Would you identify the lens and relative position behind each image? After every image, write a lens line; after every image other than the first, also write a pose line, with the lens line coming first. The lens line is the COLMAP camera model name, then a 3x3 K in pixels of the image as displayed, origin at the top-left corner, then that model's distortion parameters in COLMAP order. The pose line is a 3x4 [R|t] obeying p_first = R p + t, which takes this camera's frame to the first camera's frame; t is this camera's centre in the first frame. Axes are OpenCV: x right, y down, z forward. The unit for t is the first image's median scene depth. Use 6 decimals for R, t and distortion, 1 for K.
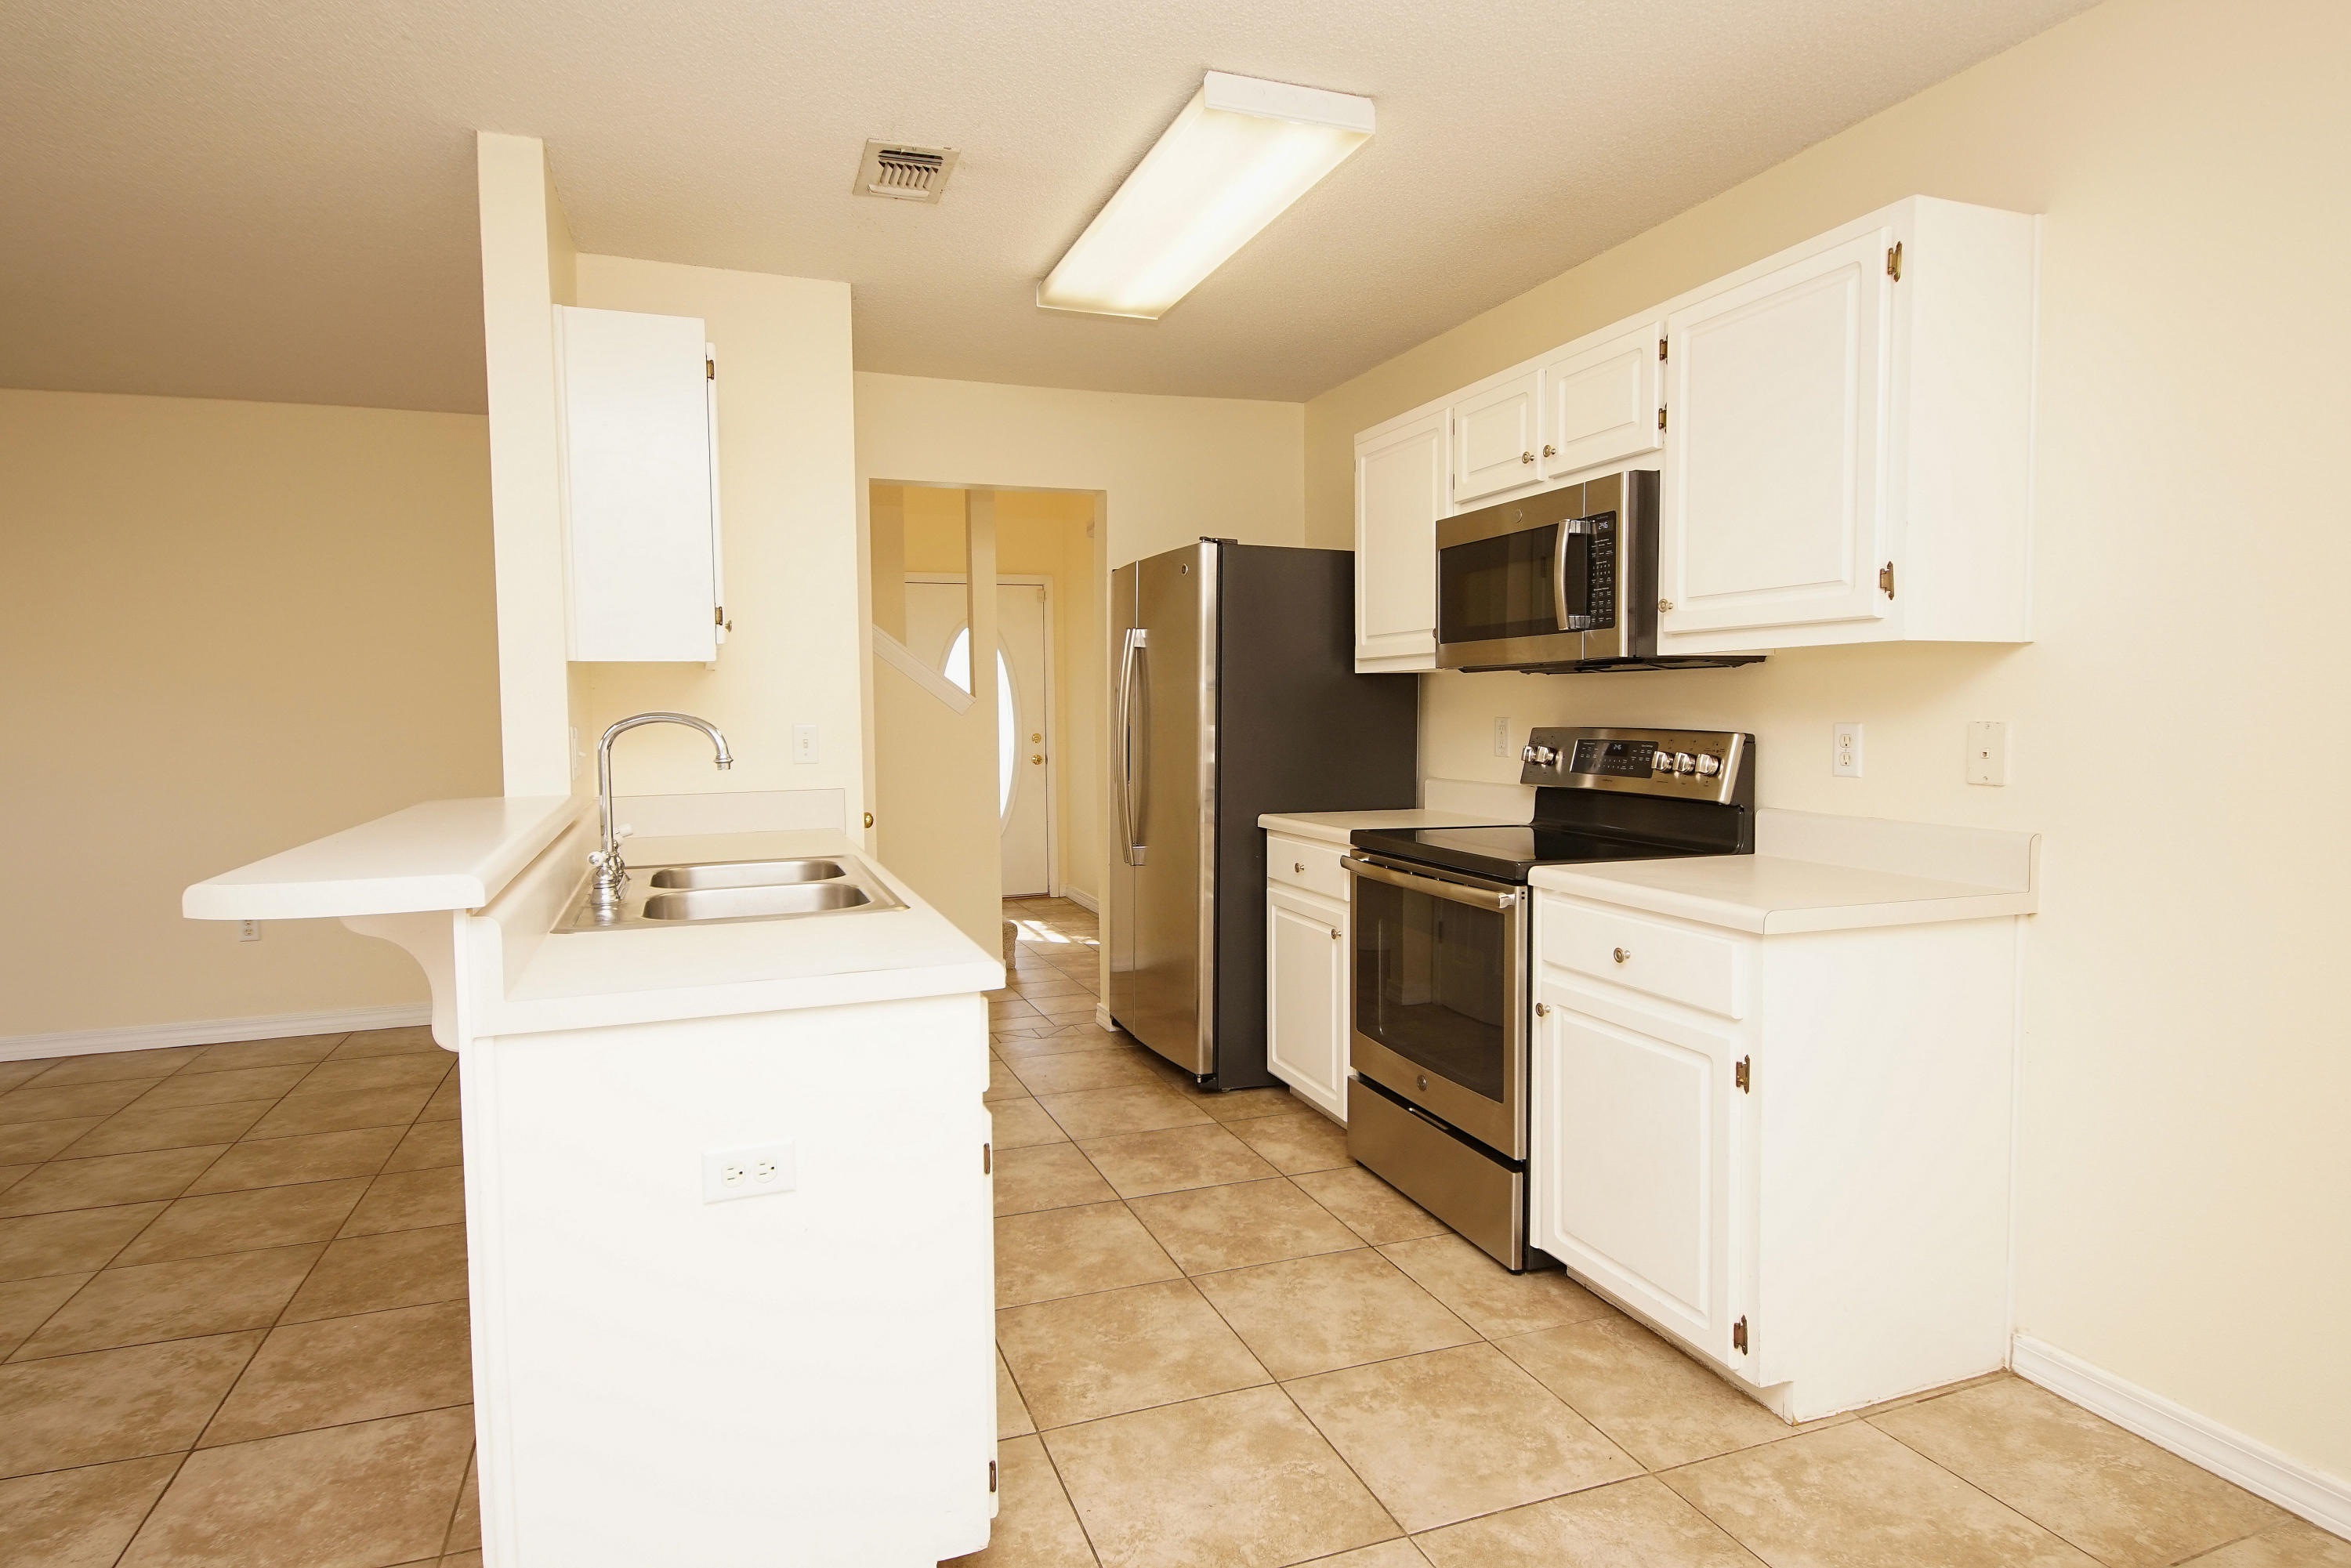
lens RADIAL K [[1261.1, 0, 1158.0], [0, 1261.1, 761.8], [0, 0, 1]] dist [0.025299, -0.024417]
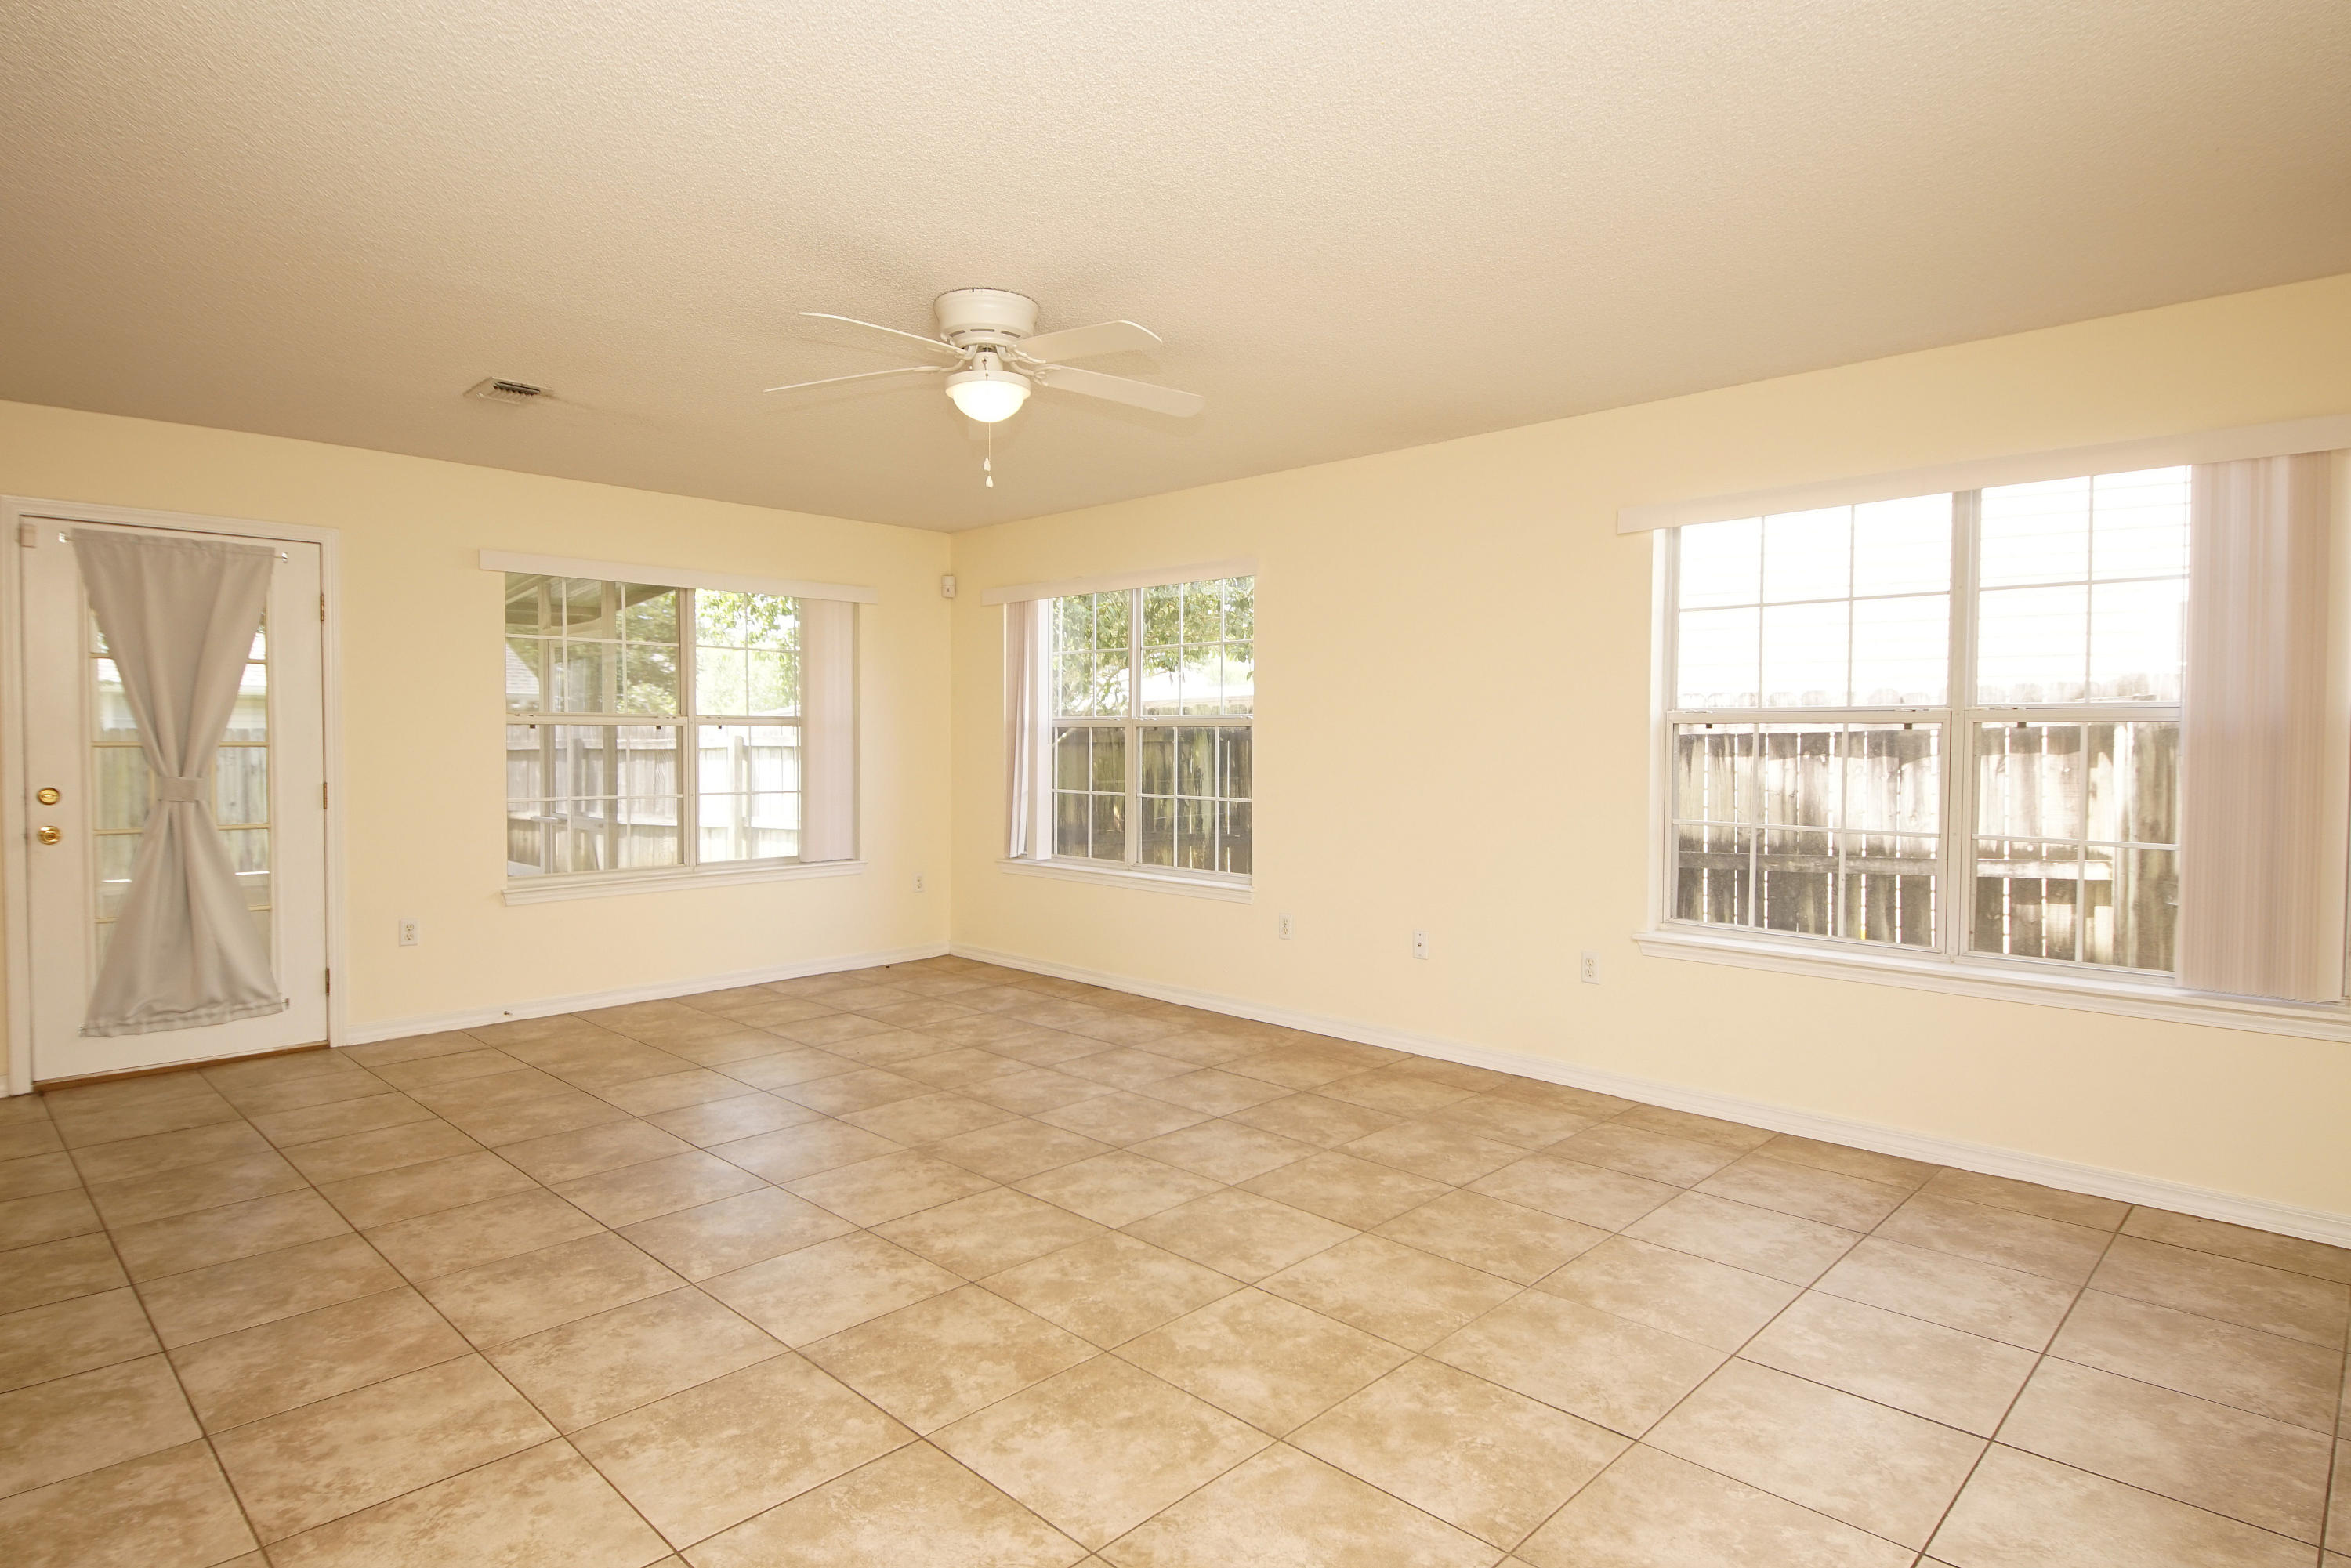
lens RADIAL K [[1261.1, 0, 1152.8], [0, 1261.1, 779.5], [0, 0, 1]] dist [0.025299, -0.024417]
pose [[-0.903638, 0.021893, -0.427736, -0.819702], [-0.011402, 0.997109, 0.075124, -0.075976], [0.428144, 0.072762, -0.900776, 1.782835]]
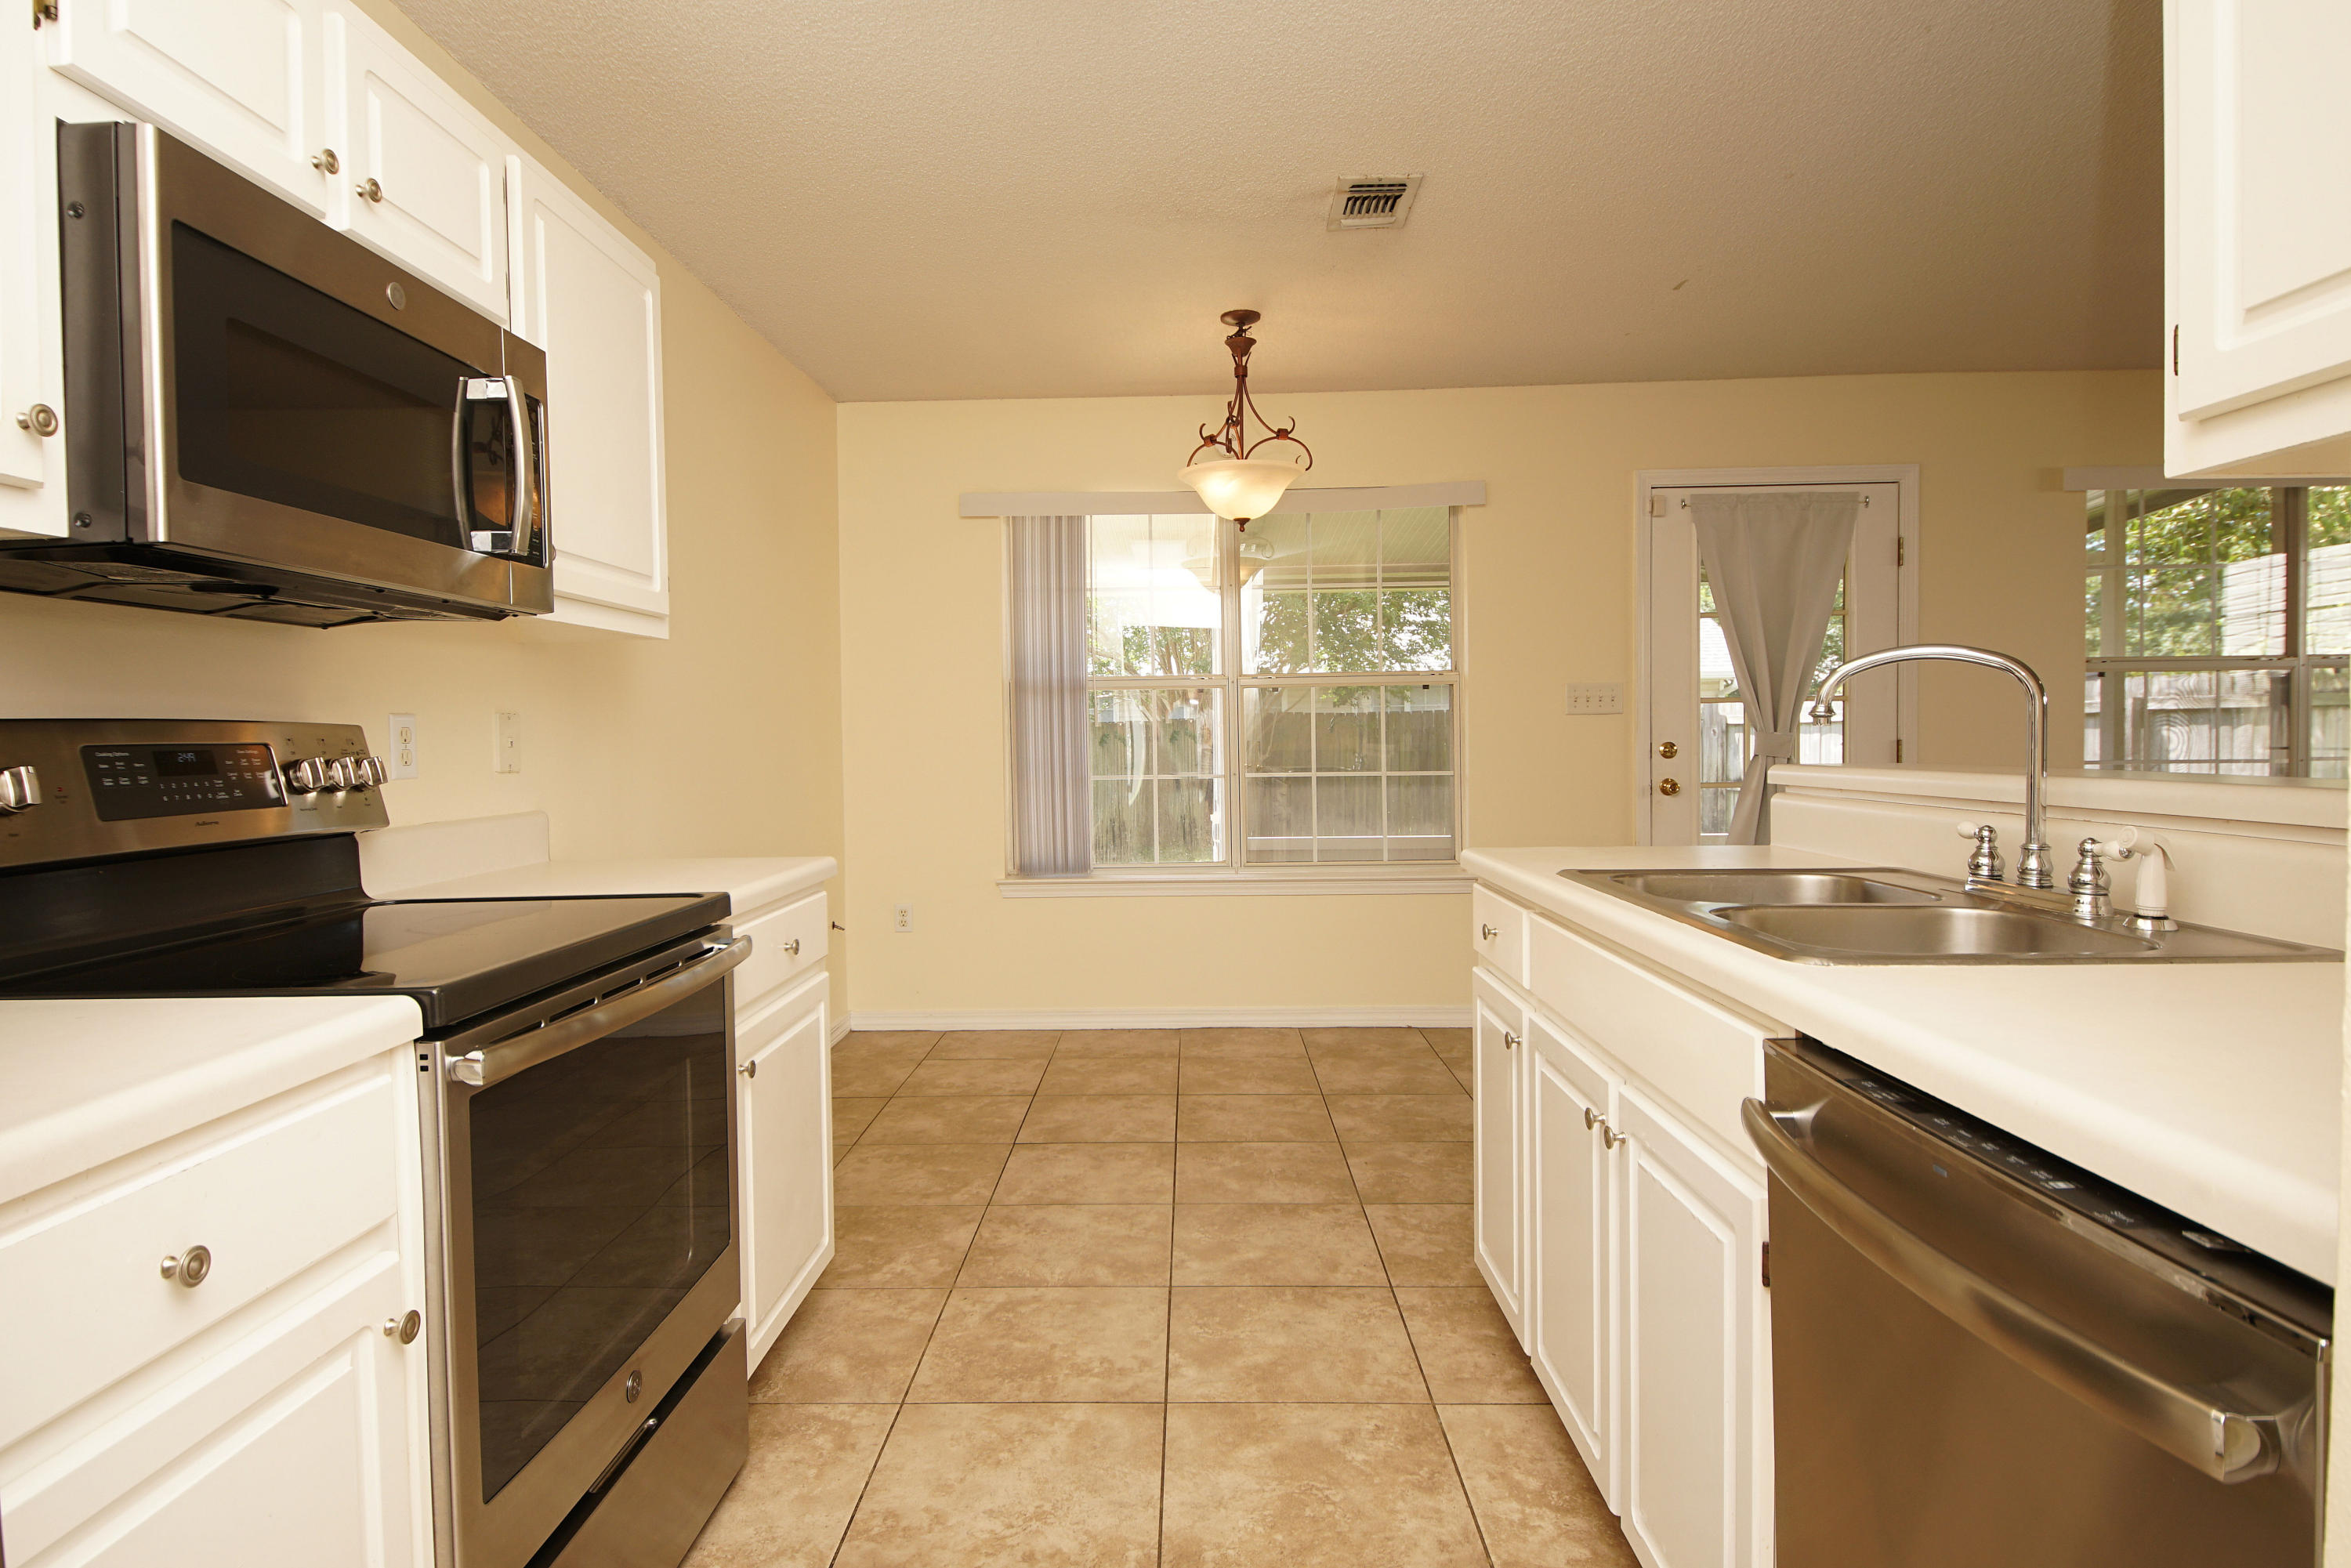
lens RADIAL K [[1261.1, 0, 1134.1], [0, 1261.1, 769.2], [0, 0, 1]] dist [0.025299, -0.024417]
pose [[-0.924148, 0.010419, 0.381892, -0.210129], [0.038510, 0.997077, 0.065987, -0.031102], [-0.380088, 0.075688, -0.921848, 1.574480]]
